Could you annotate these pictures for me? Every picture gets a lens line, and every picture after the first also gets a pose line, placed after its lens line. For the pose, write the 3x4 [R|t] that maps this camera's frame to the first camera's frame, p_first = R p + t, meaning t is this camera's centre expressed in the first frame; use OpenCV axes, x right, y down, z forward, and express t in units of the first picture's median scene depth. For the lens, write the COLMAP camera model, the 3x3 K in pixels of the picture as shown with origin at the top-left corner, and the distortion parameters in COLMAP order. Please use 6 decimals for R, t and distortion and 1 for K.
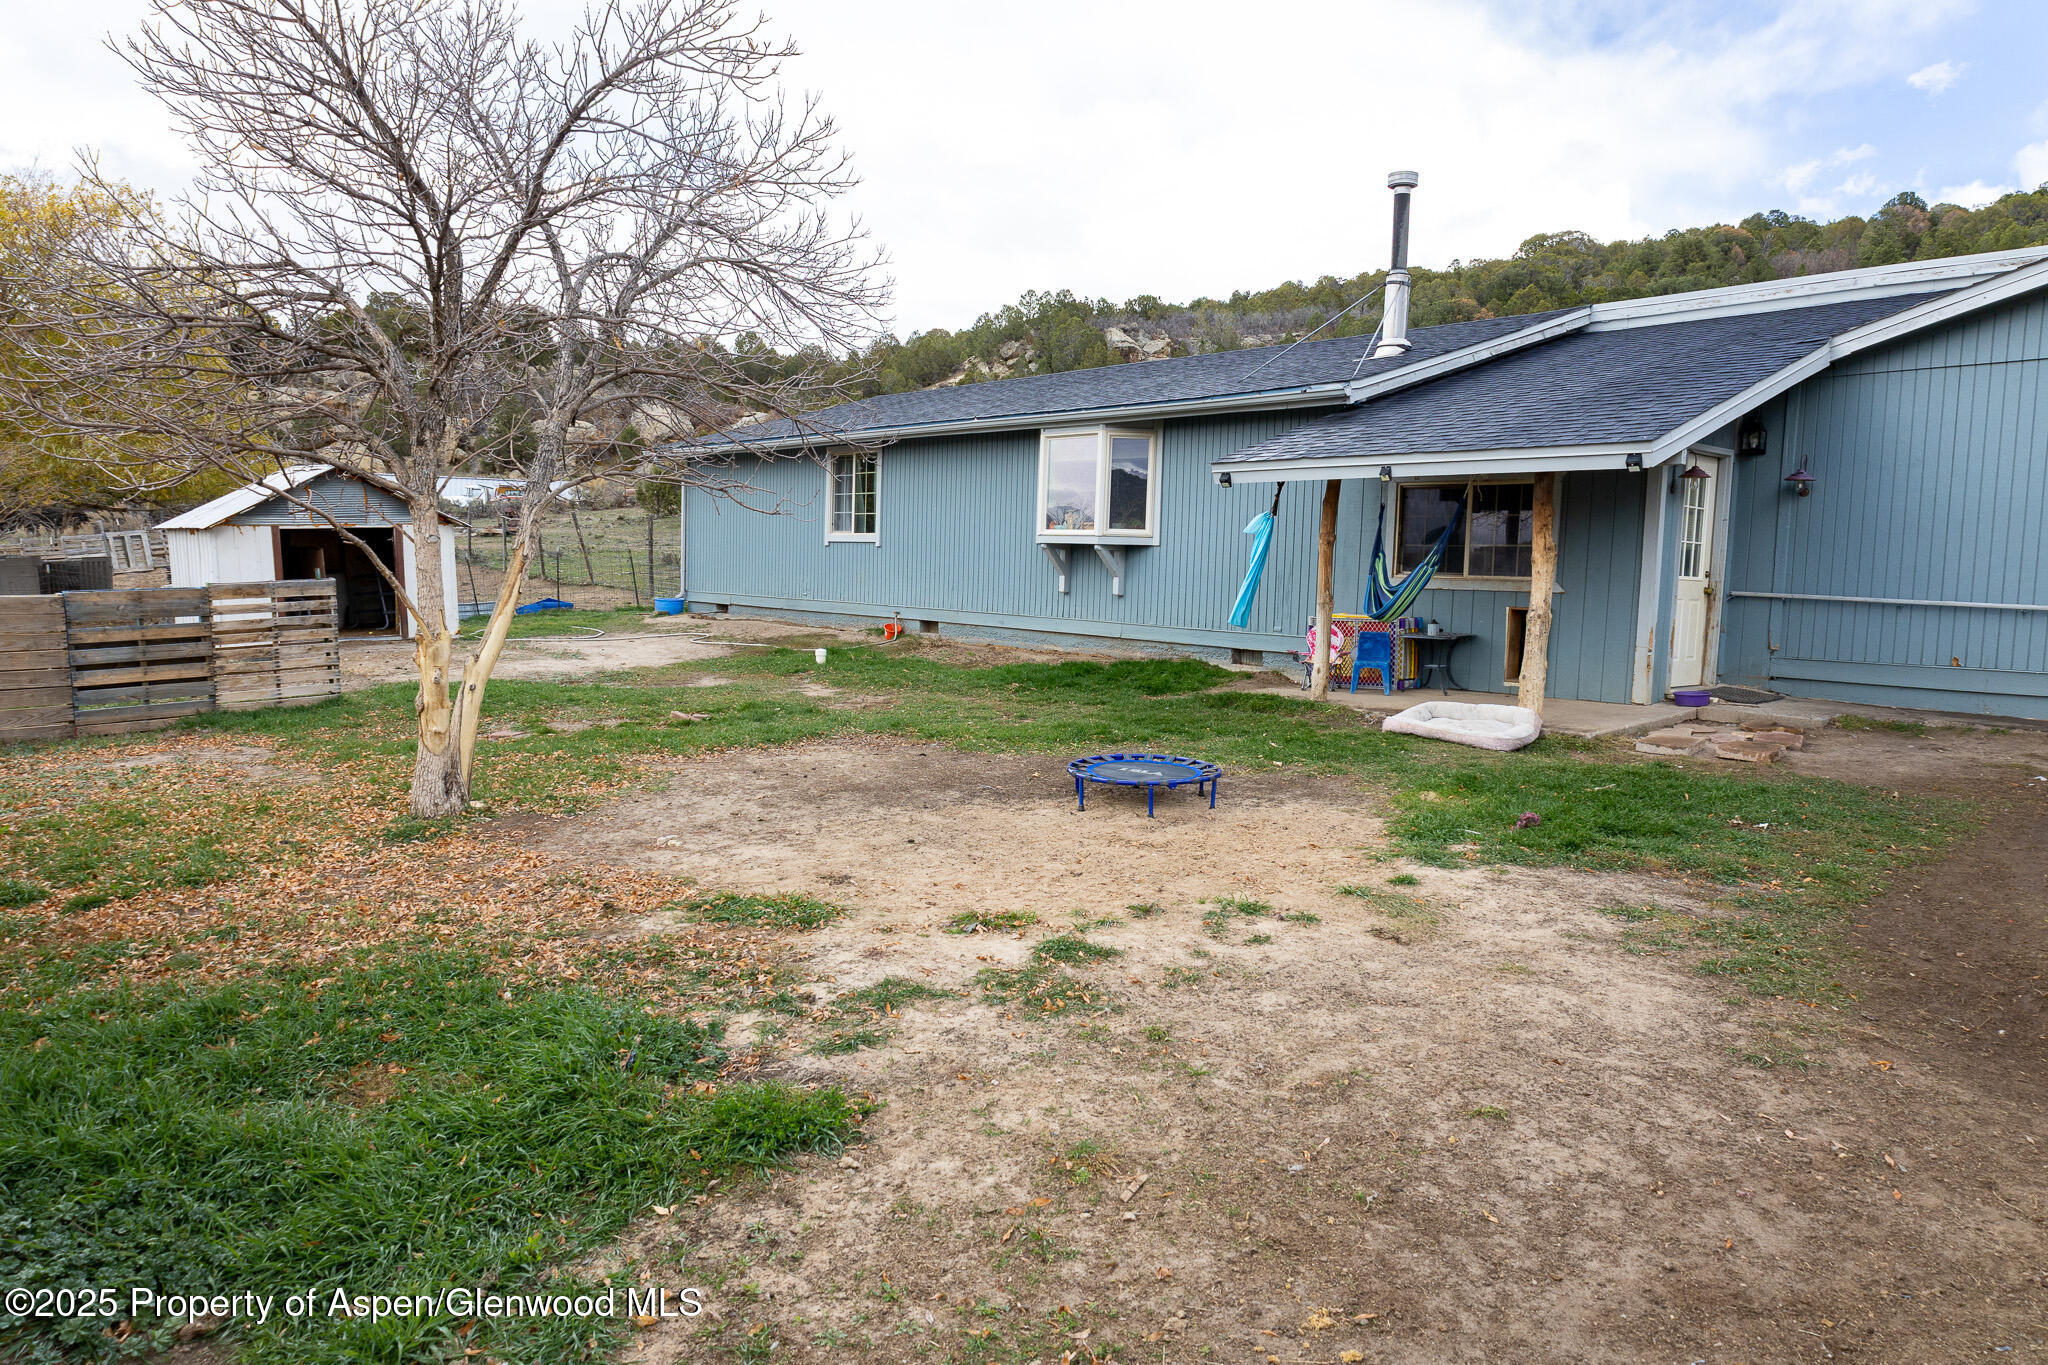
lens RADIAL K [[1337.8, 0, 1018.7], [0, 1337.8, 685.9], [0, 0, 1]] dist [0.005777, 0.004520]
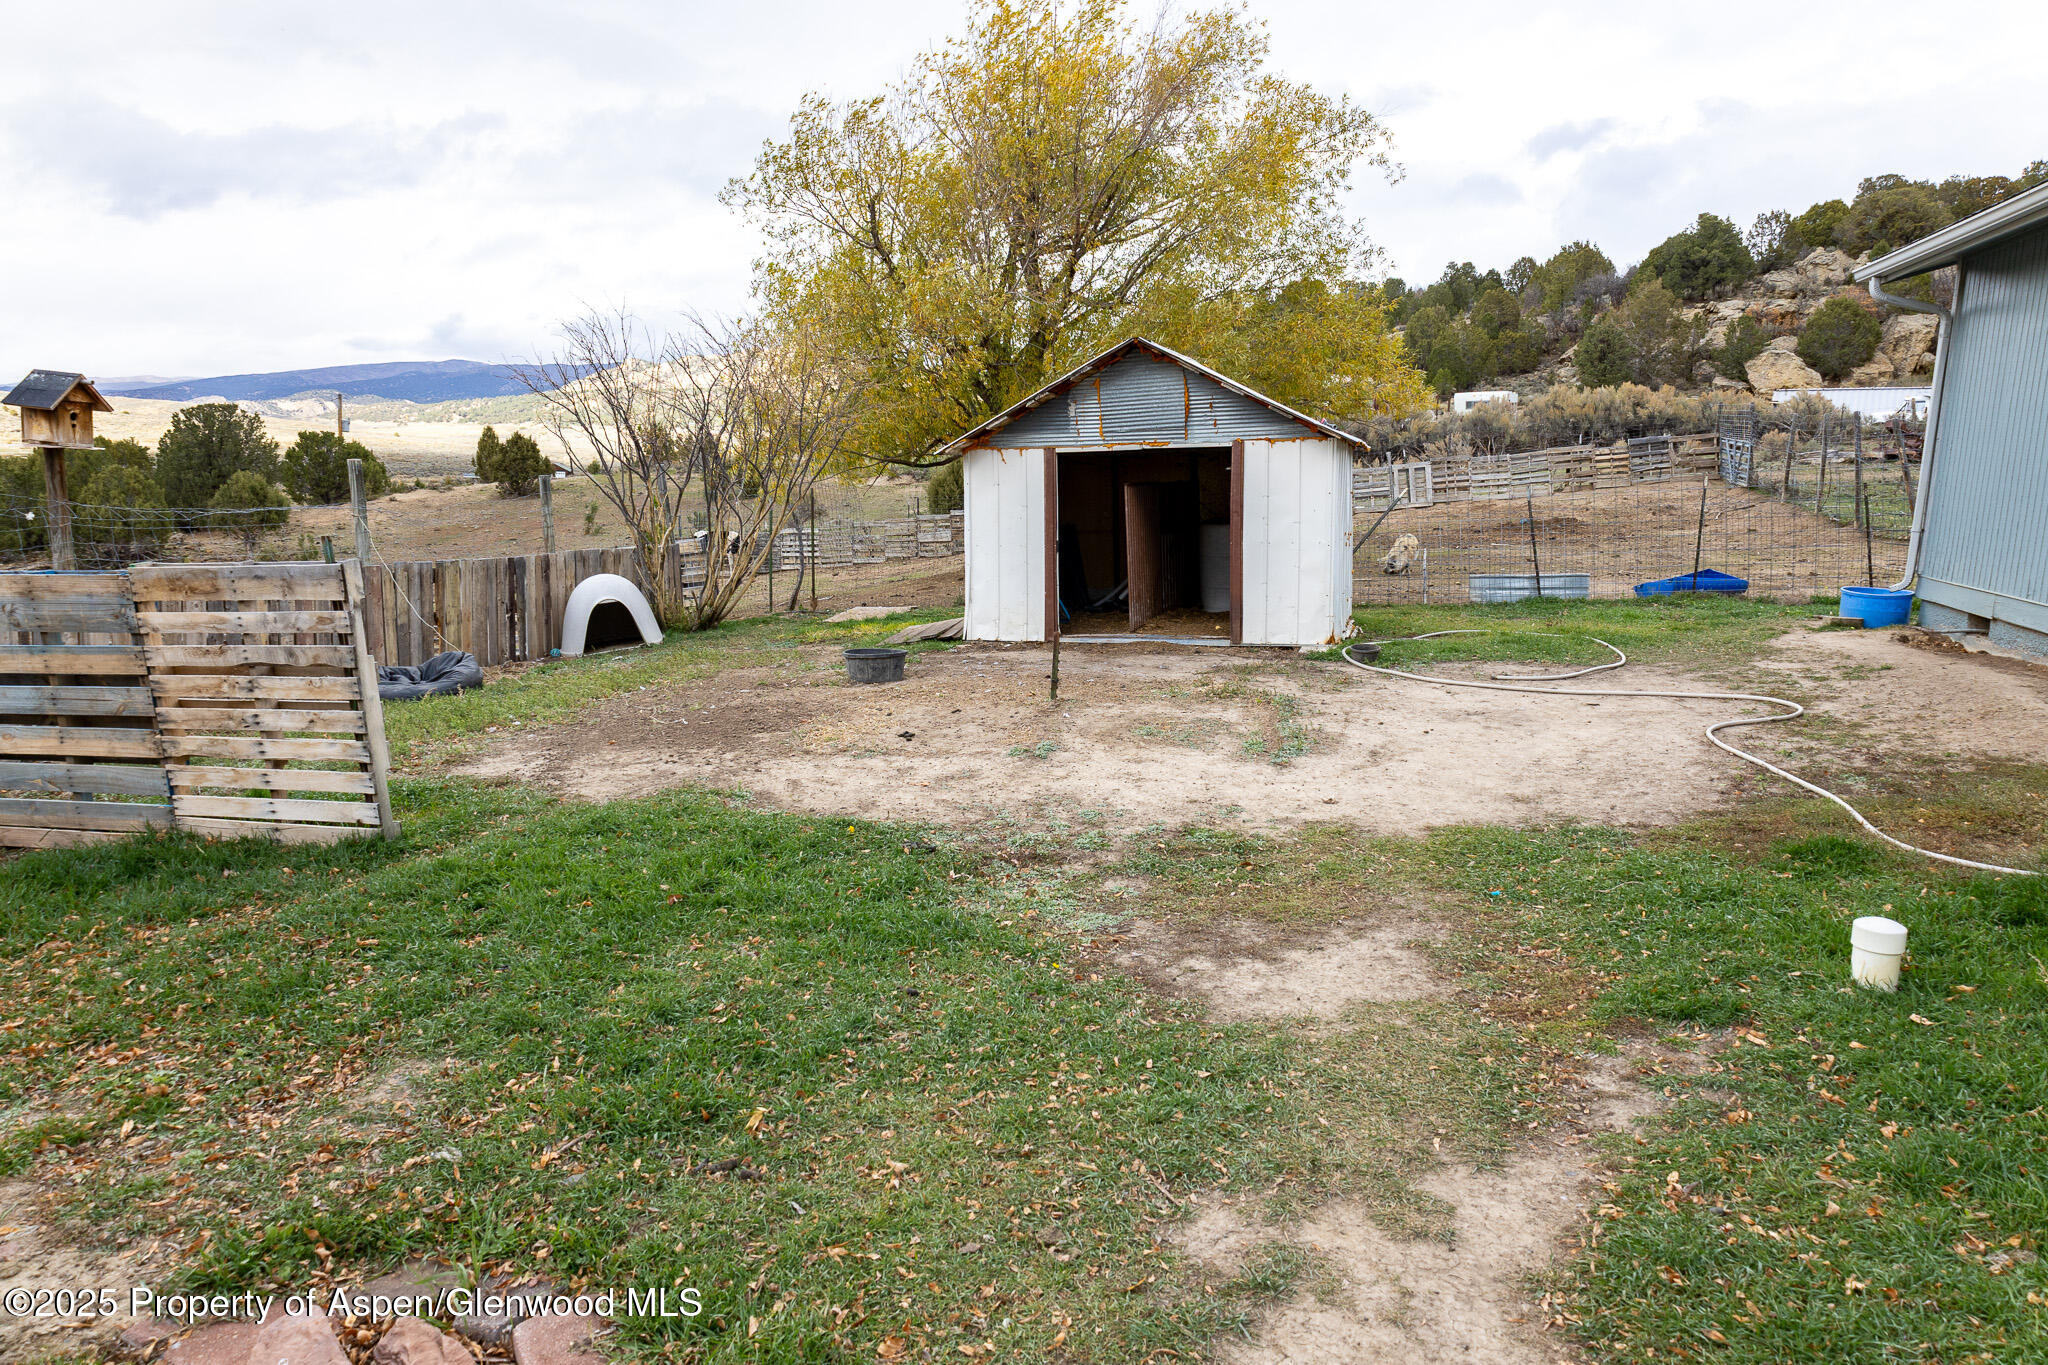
lens RADIAL K [[1337.8, 0, 1020.4], [0, 1337.8, 680.8], [0, 0, 1]] dist [0.005777, 0.004520]
pose [[0.523893, 0.124277, -0.842669, -0.051530], [-0.085153, 0.991984, 0.093359, -0.100046], [0.847517, 0.022846, 0.530276, 0.968632]]
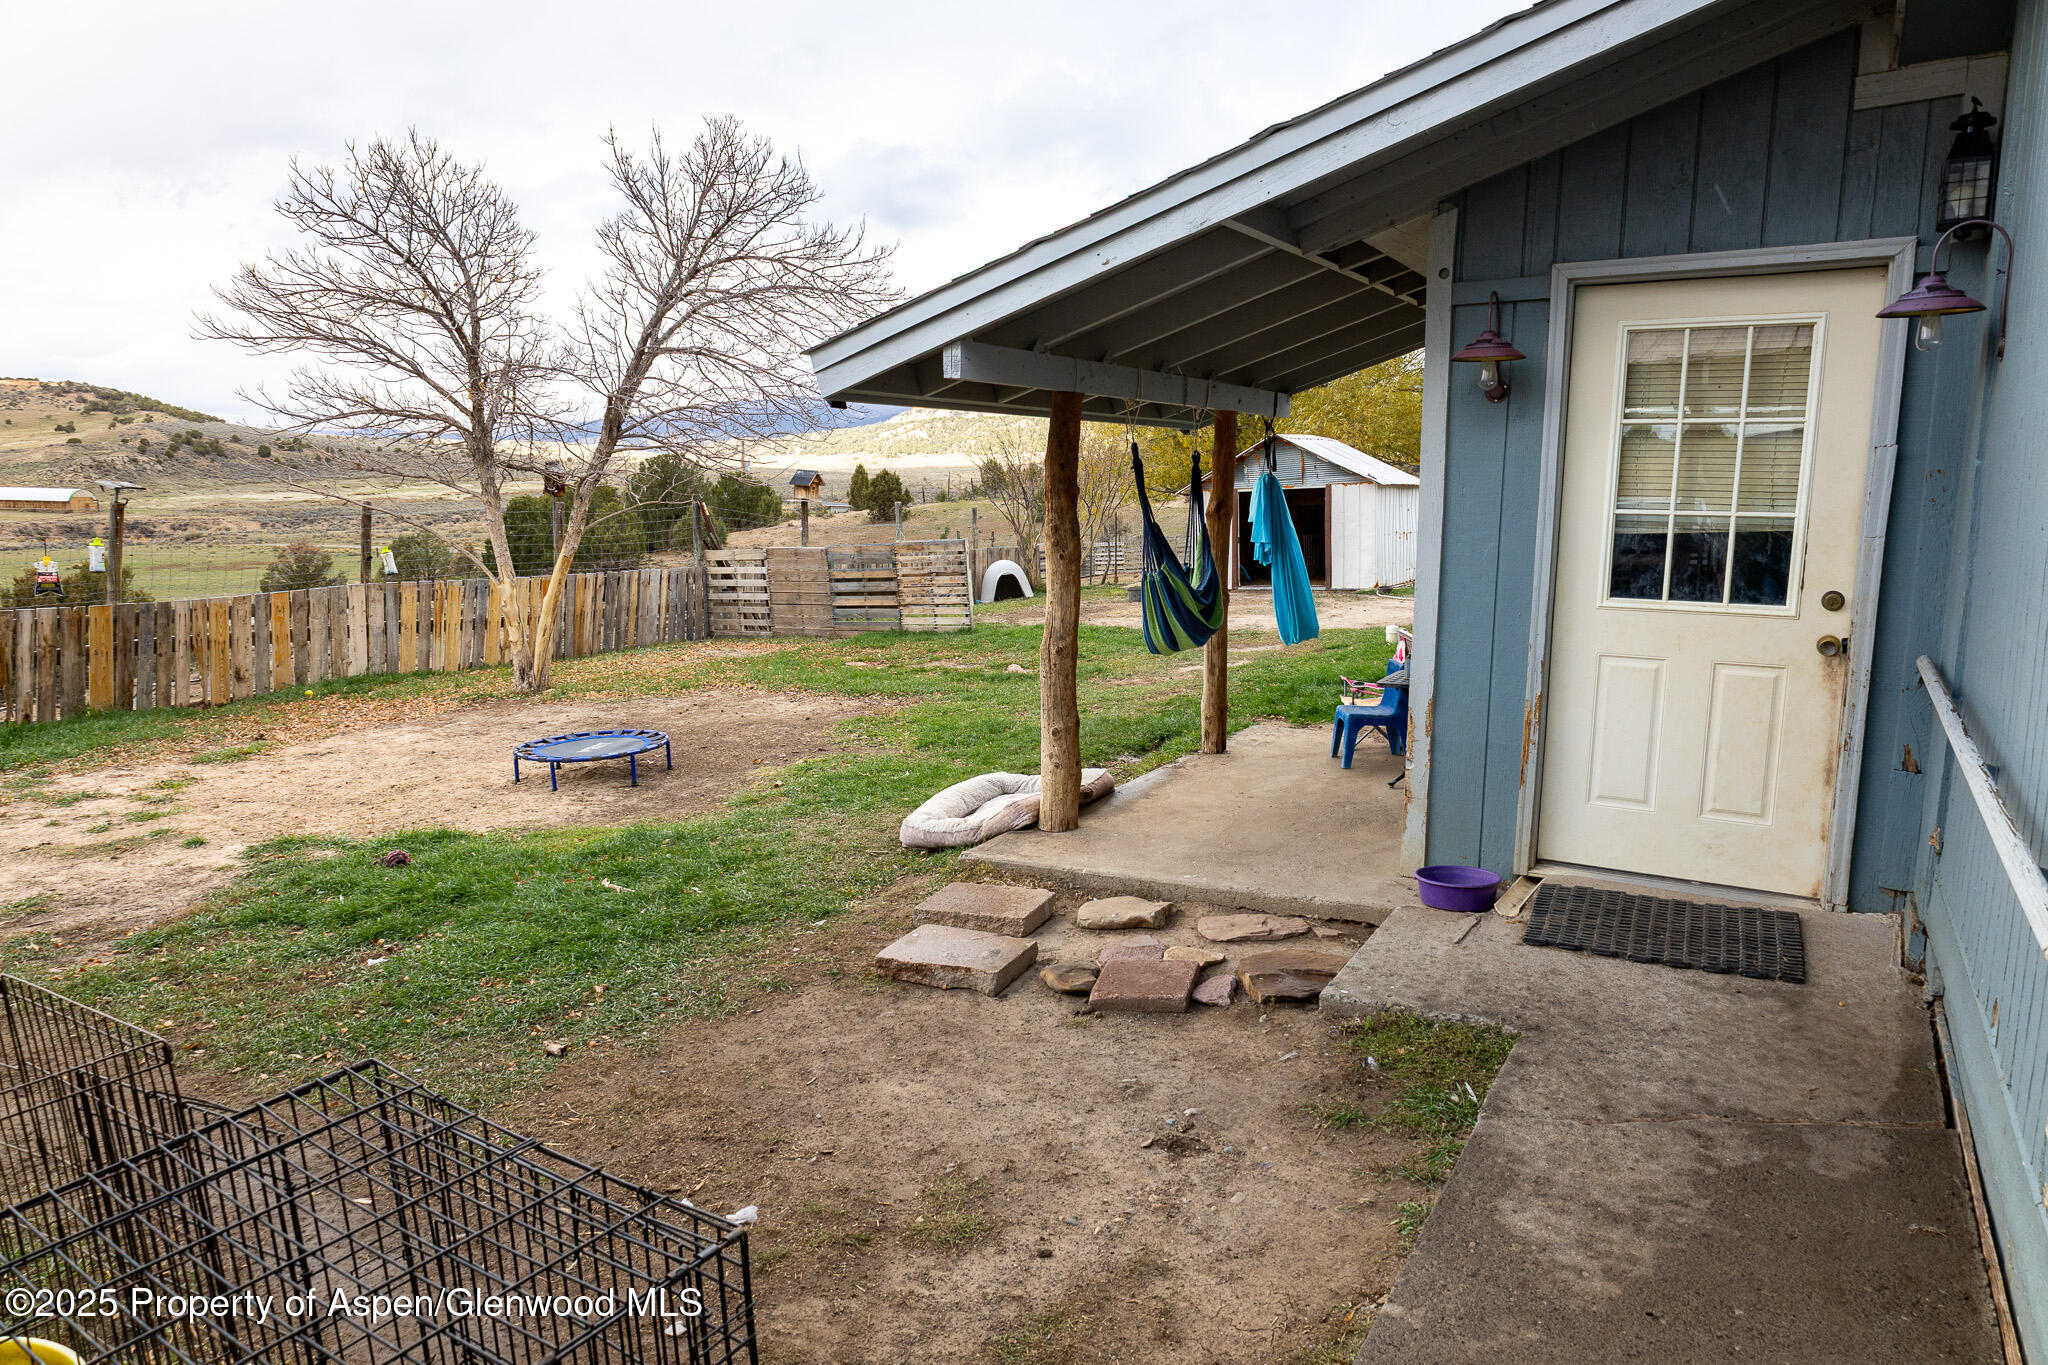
lens RADIAL K [[1337.8, 0, 1018.0], [0, 1337.8, 679.0], [0, 0, 1]] dist [0.005777, 0.004520]
pose [[0.314769, 0.115828, -0.942074, 0.759908], [-0.077924, 0.992329, 0.095970, -0.073370], [0.945964, 0.043202, 0.321380, 0.642007]]
